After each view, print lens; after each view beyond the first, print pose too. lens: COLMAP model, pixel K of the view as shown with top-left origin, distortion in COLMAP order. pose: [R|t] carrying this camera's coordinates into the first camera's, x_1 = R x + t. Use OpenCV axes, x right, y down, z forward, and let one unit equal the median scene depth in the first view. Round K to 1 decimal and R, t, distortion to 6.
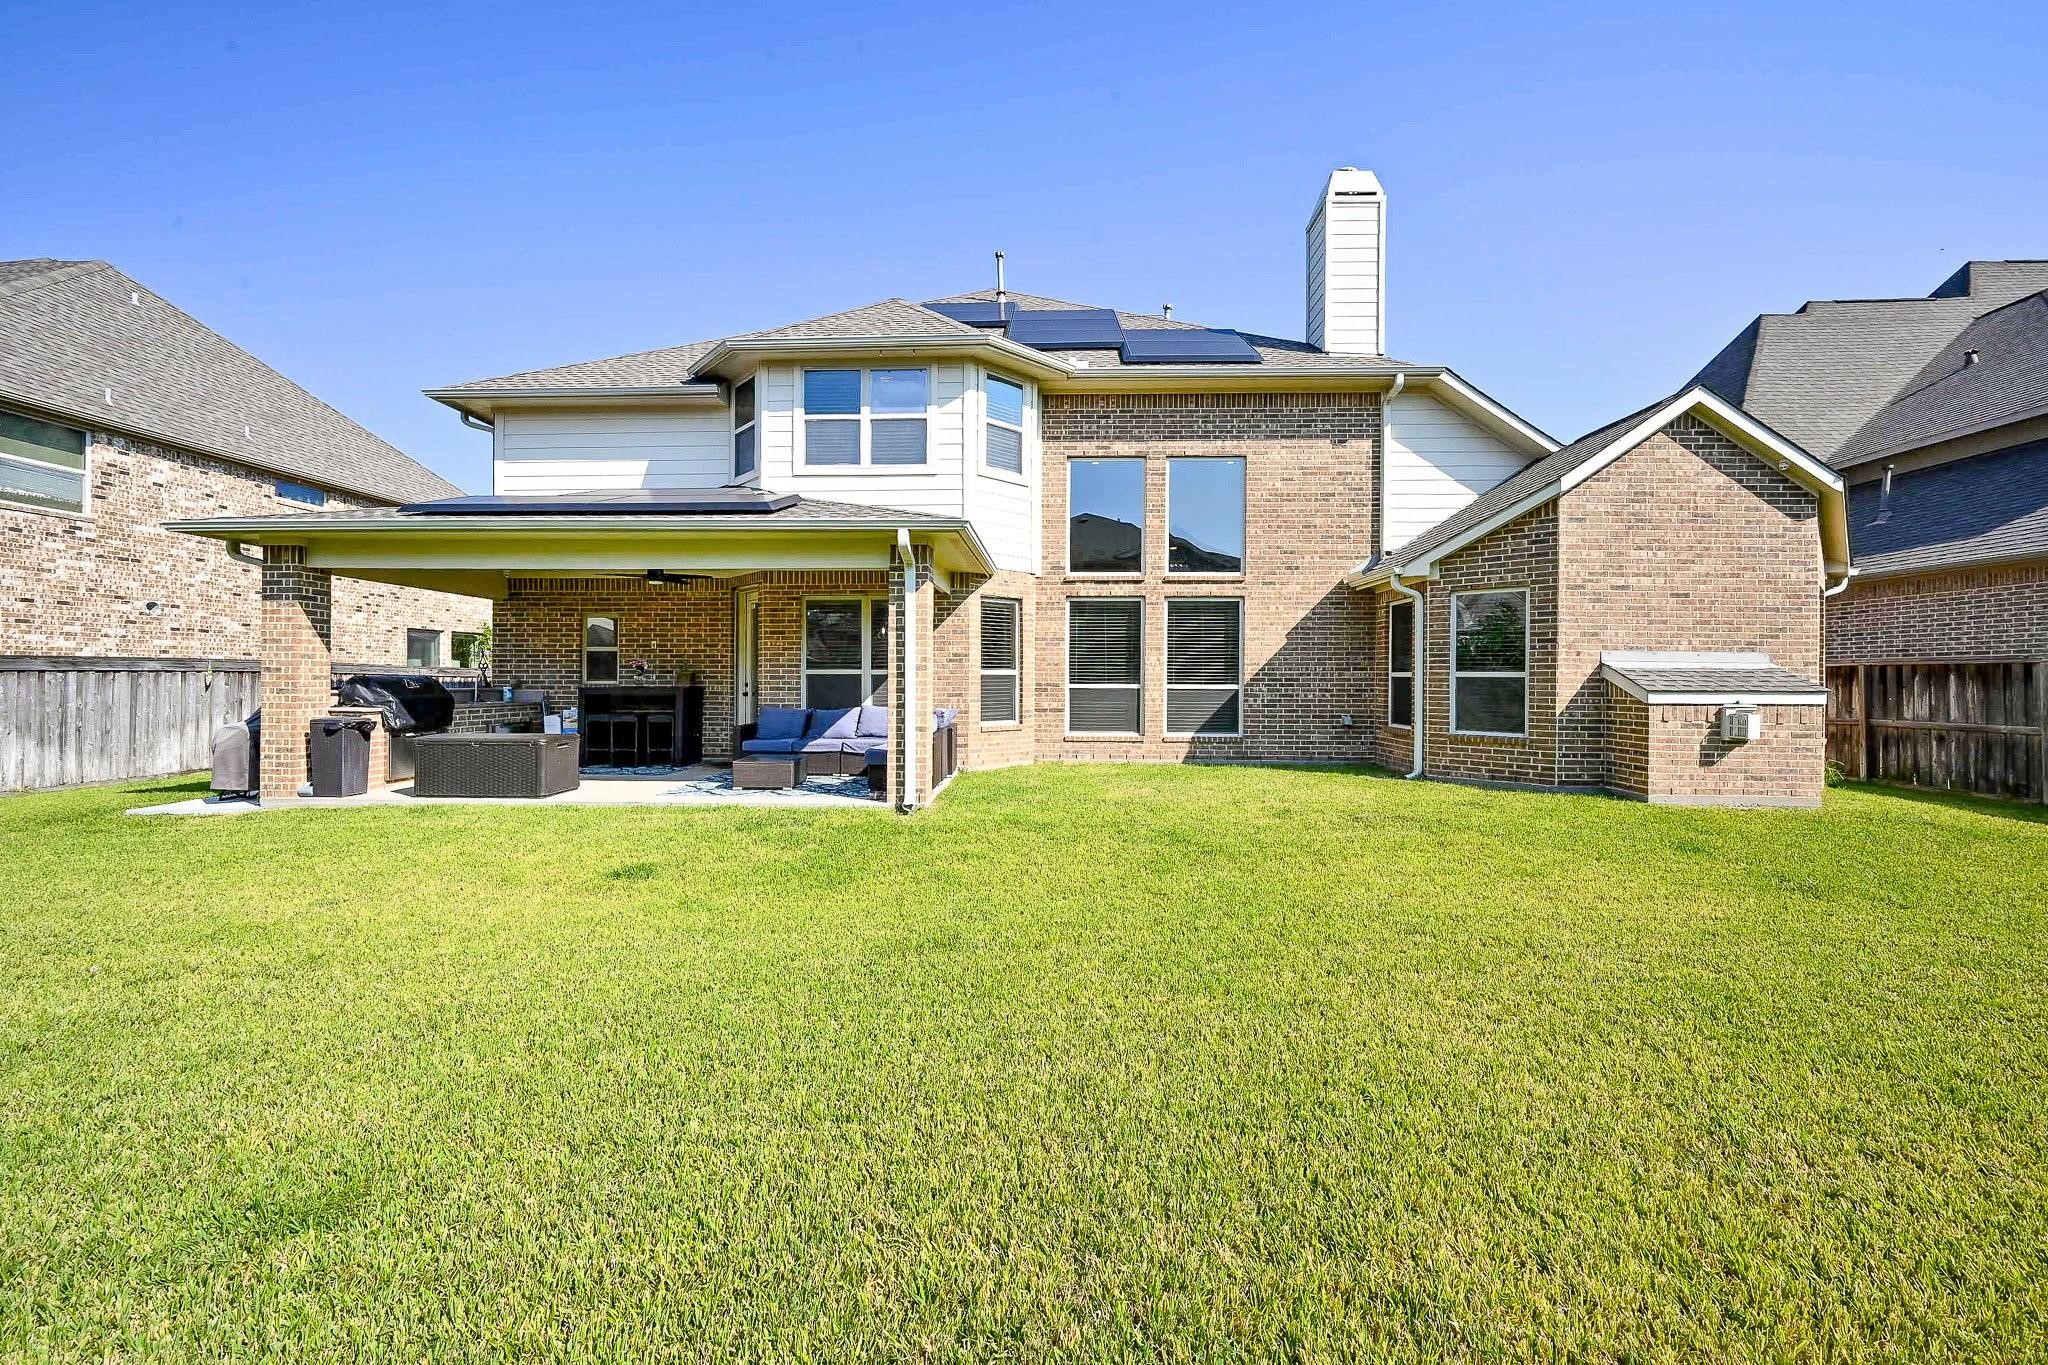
lens RADIAL K [[820.0, 0, 1026.0], [0, 820.0, 680.0], [0, 0, 1]] dist [0.000359, 0.000015]
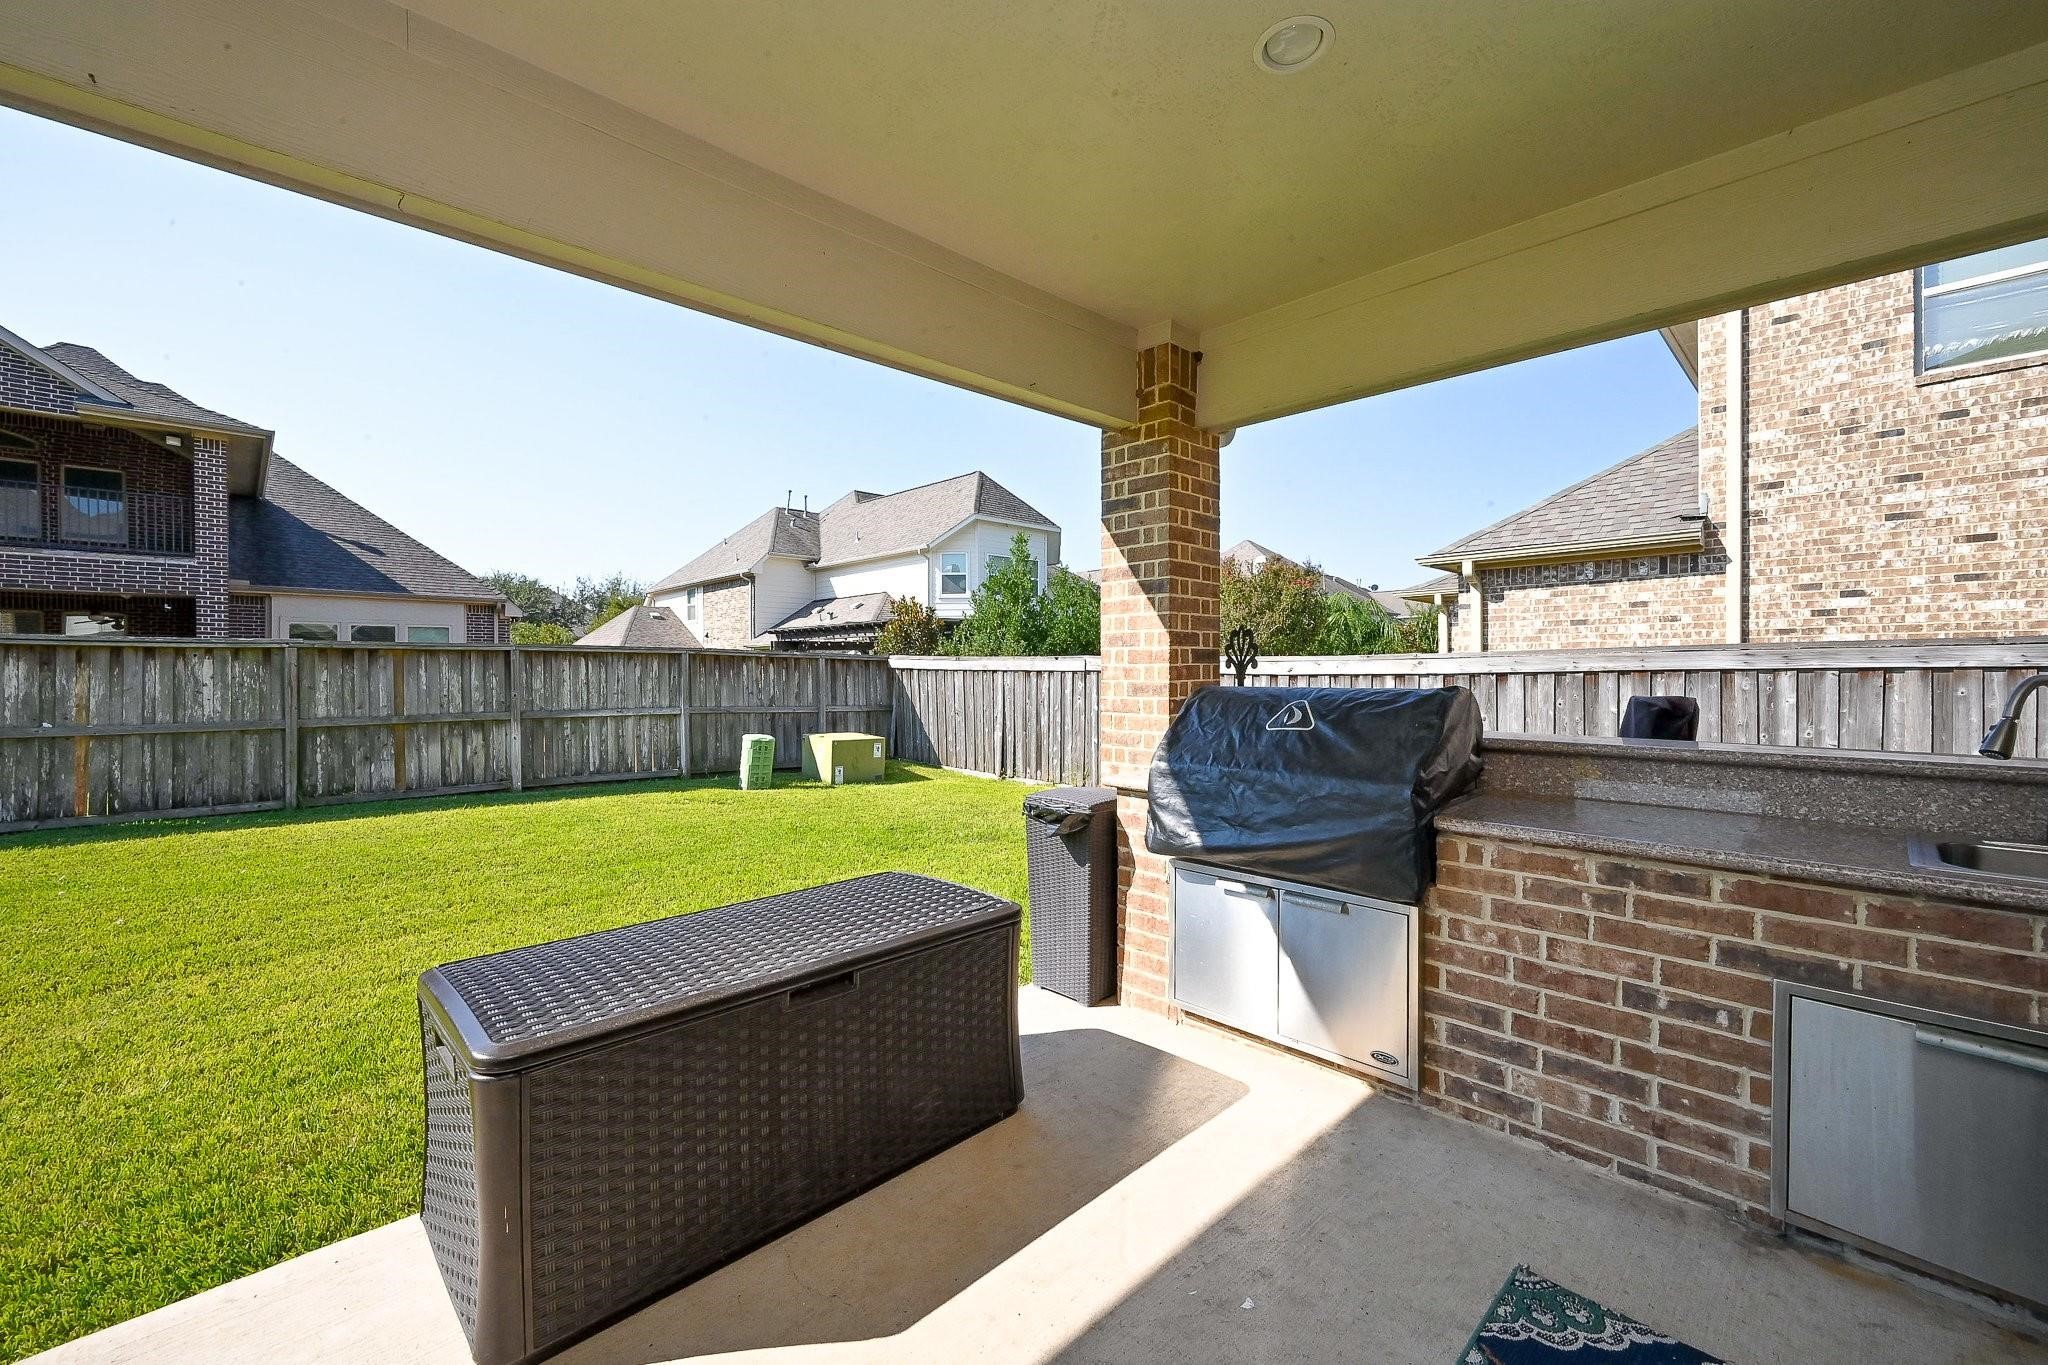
lens RADIAL K [[820.0, 0, 1022.5], [0, 820.0, 677.2], [0, 0, 1]] dist [0.000359, 0.000015]
pose [[-0.691407, 0.005701, -0.722443, -0.394693], [0.001629, 0.999979, 0.006332, -0.009741], [0.722464, 0.003201, -0.691401, 0.935101]]
